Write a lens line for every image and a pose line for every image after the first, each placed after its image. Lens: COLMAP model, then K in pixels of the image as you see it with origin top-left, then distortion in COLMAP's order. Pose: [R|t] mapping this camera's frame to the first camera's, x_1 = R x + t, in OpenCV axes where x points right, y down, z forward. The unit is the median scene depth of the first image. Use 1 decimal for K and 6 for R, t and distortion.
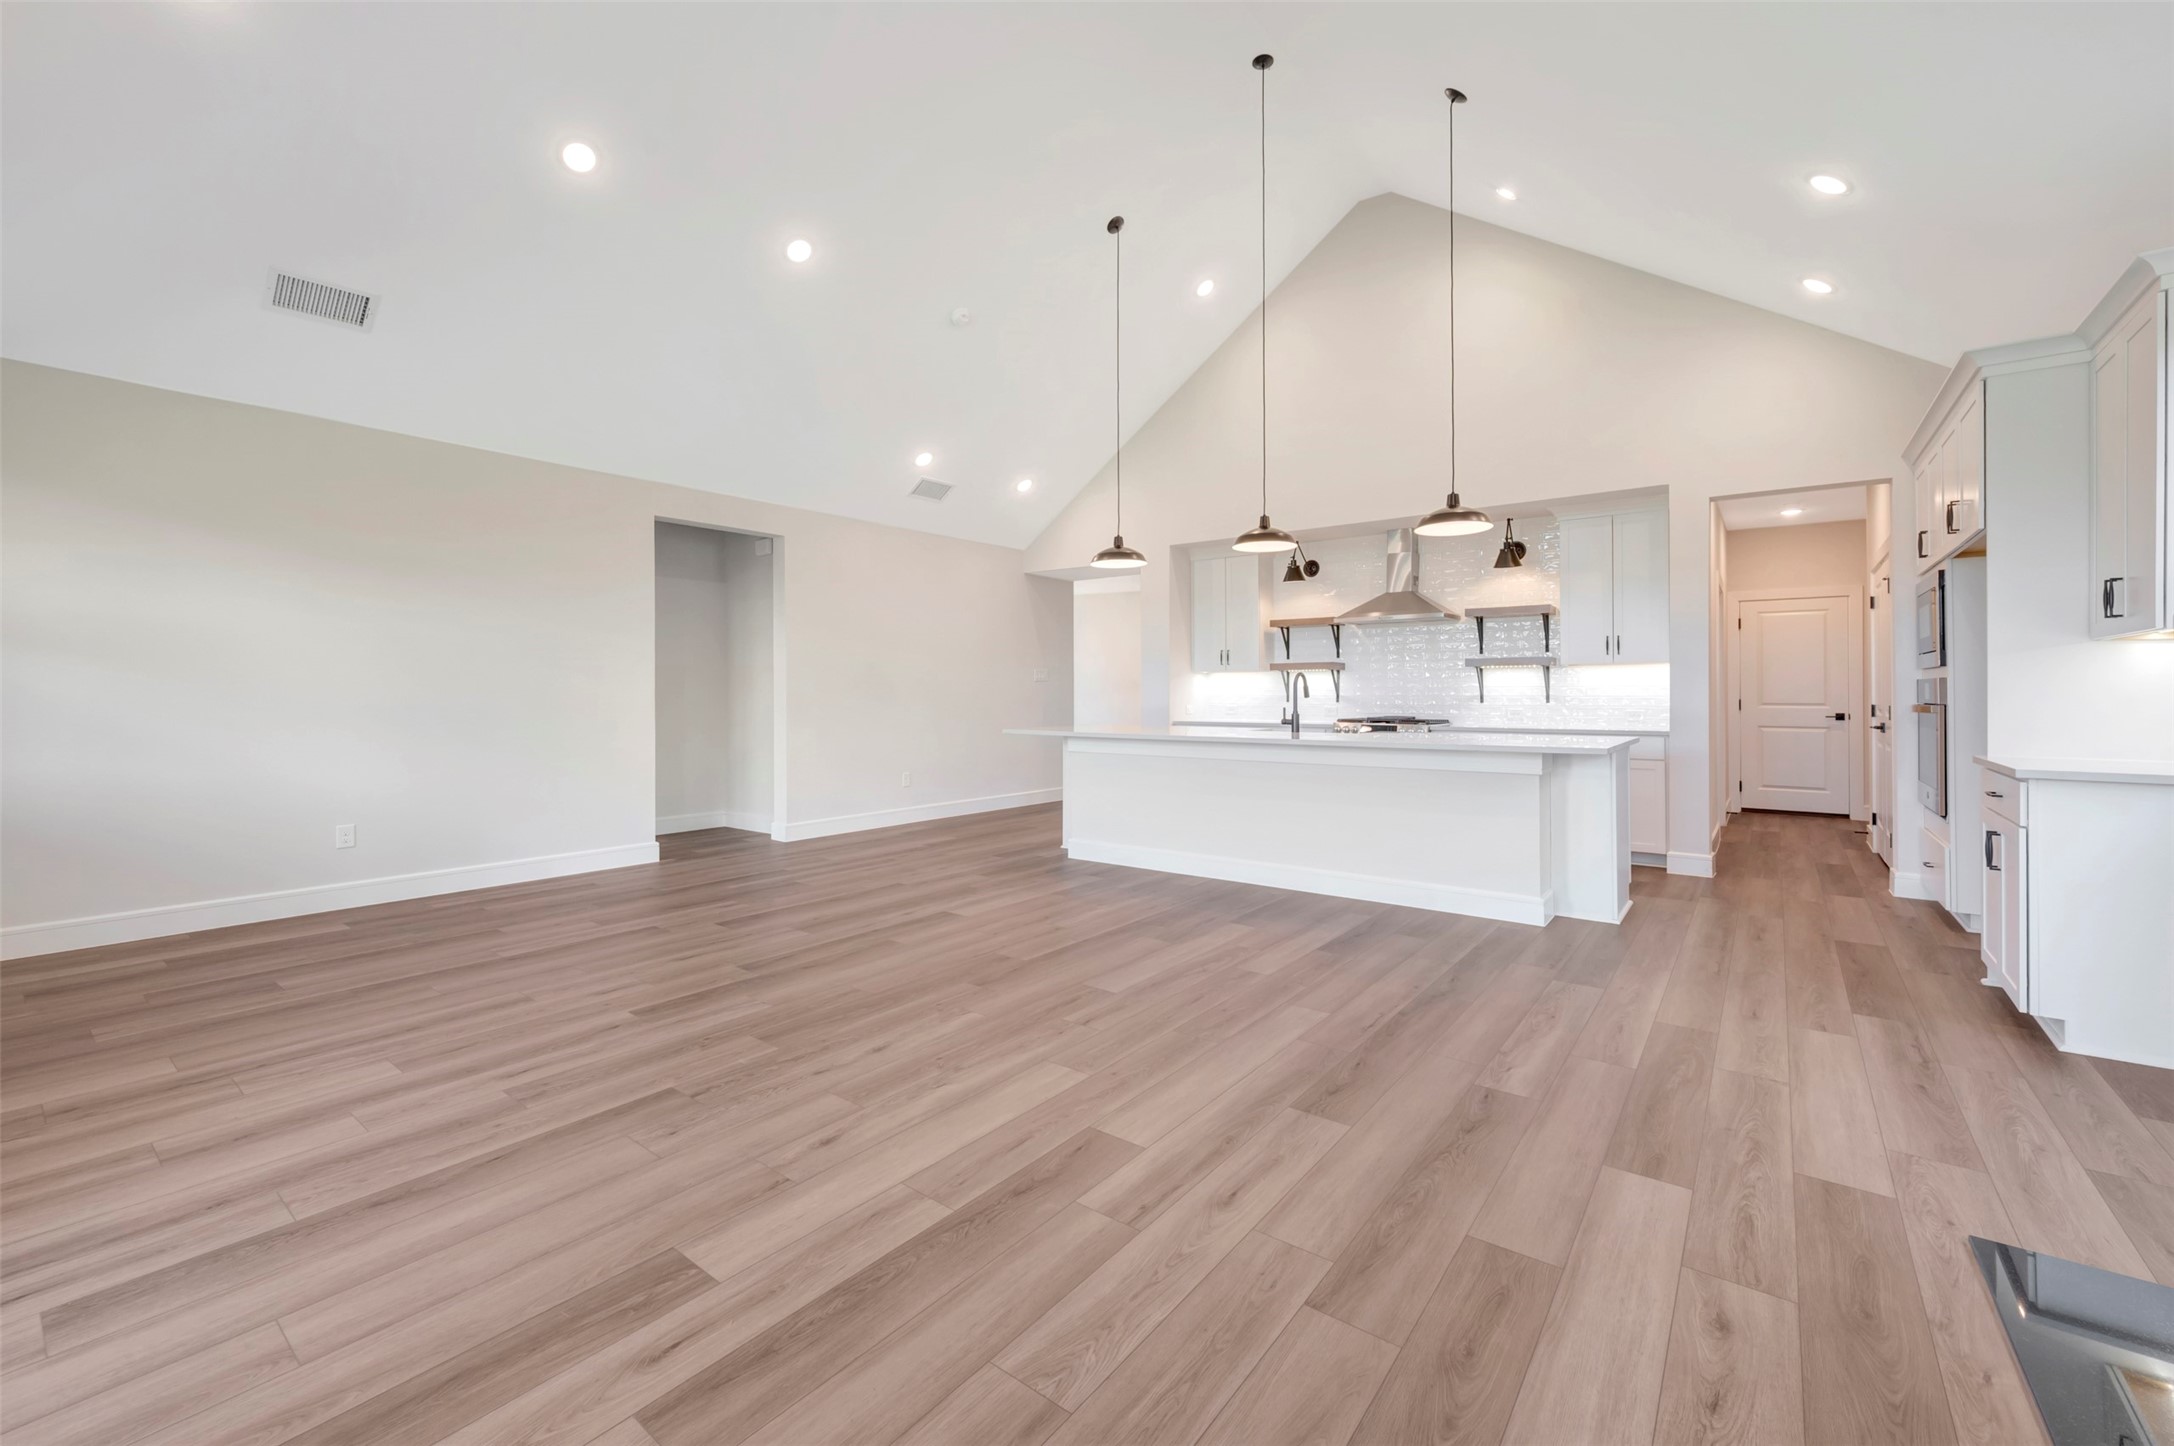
lens RADIAL K [[869.9, 0, 1086.9], [0, 869.9, 691.6], [0, 0, 1]] dist [-0.000236, -0.000012]
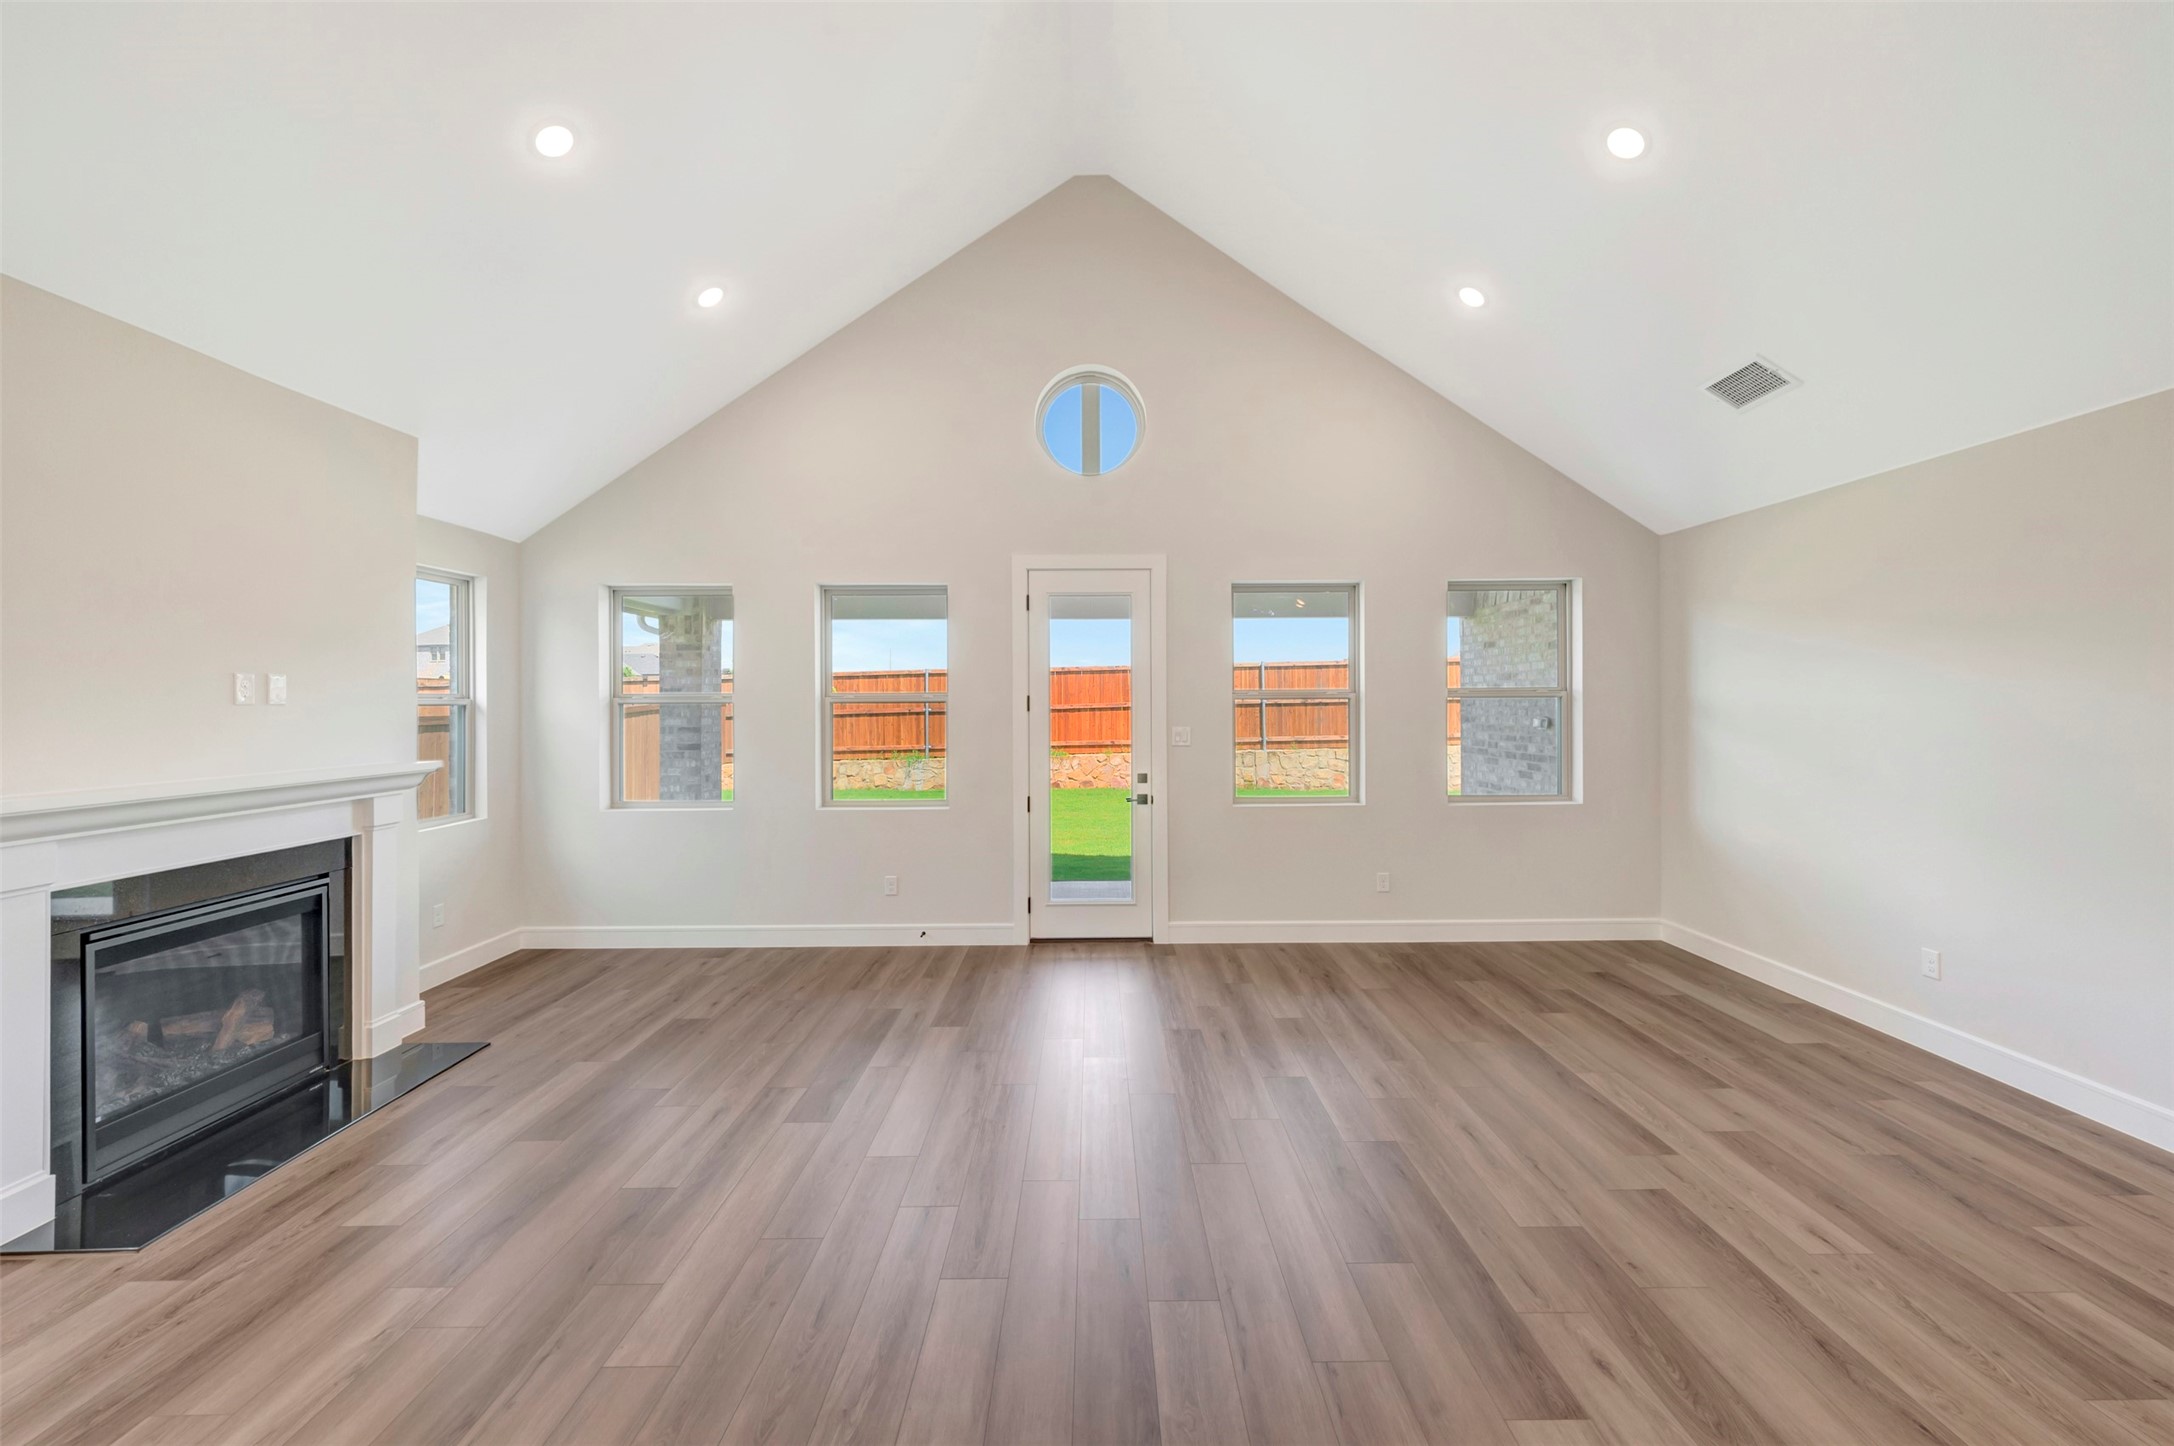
lens RADIAL K [[874.1, 0, 1092.2], [0, 874.1, 713.5], [0, 0, 1]] dist [0.001399, 0.000073]
pose [[-0.788486, 0.016875, -0.614821, 0.191738], [0.009236, 0.999836, 0.015597, -0.063051], [0.614983, 0.006619, -0.788512, 0.861816]]
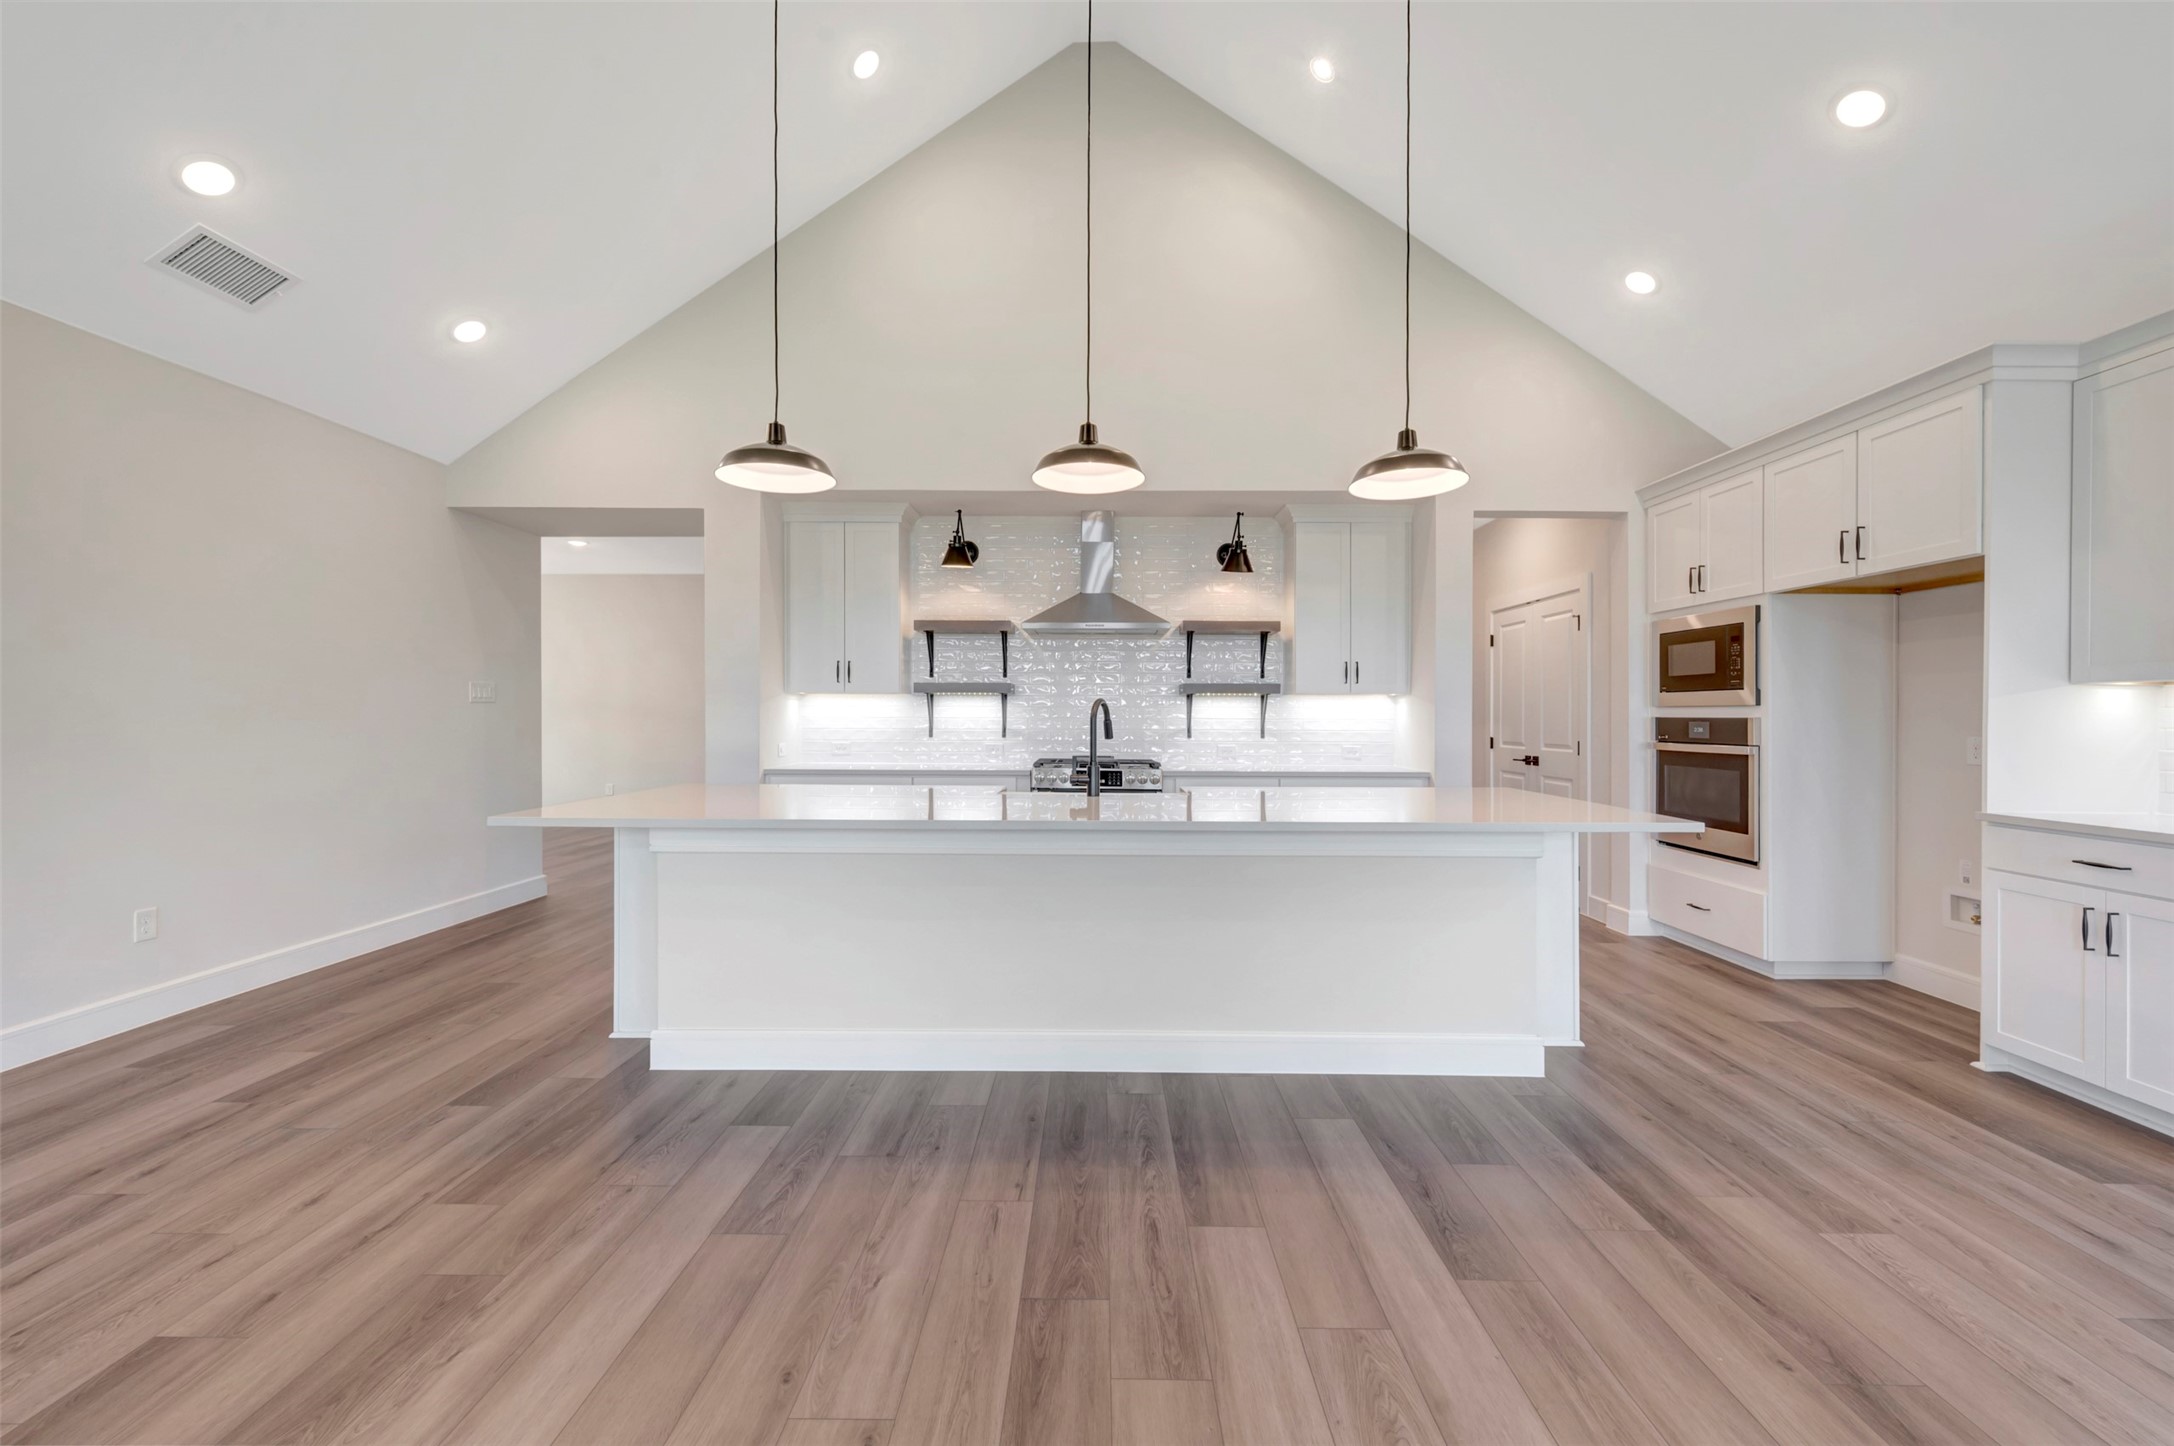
lens RADIAL K [[863.7, 0, 1094.0], [0, 863.7, 720.1], [0, 0, 1]] dist [0.009733, -0.000146]
pose [[0.794103, 0.000426, 0.607784, -0.118525], [-0.006313, 0.999952, 0.007547, -0.010480], [-0.607751, -0.009830, 0.794067, 0.458736]]
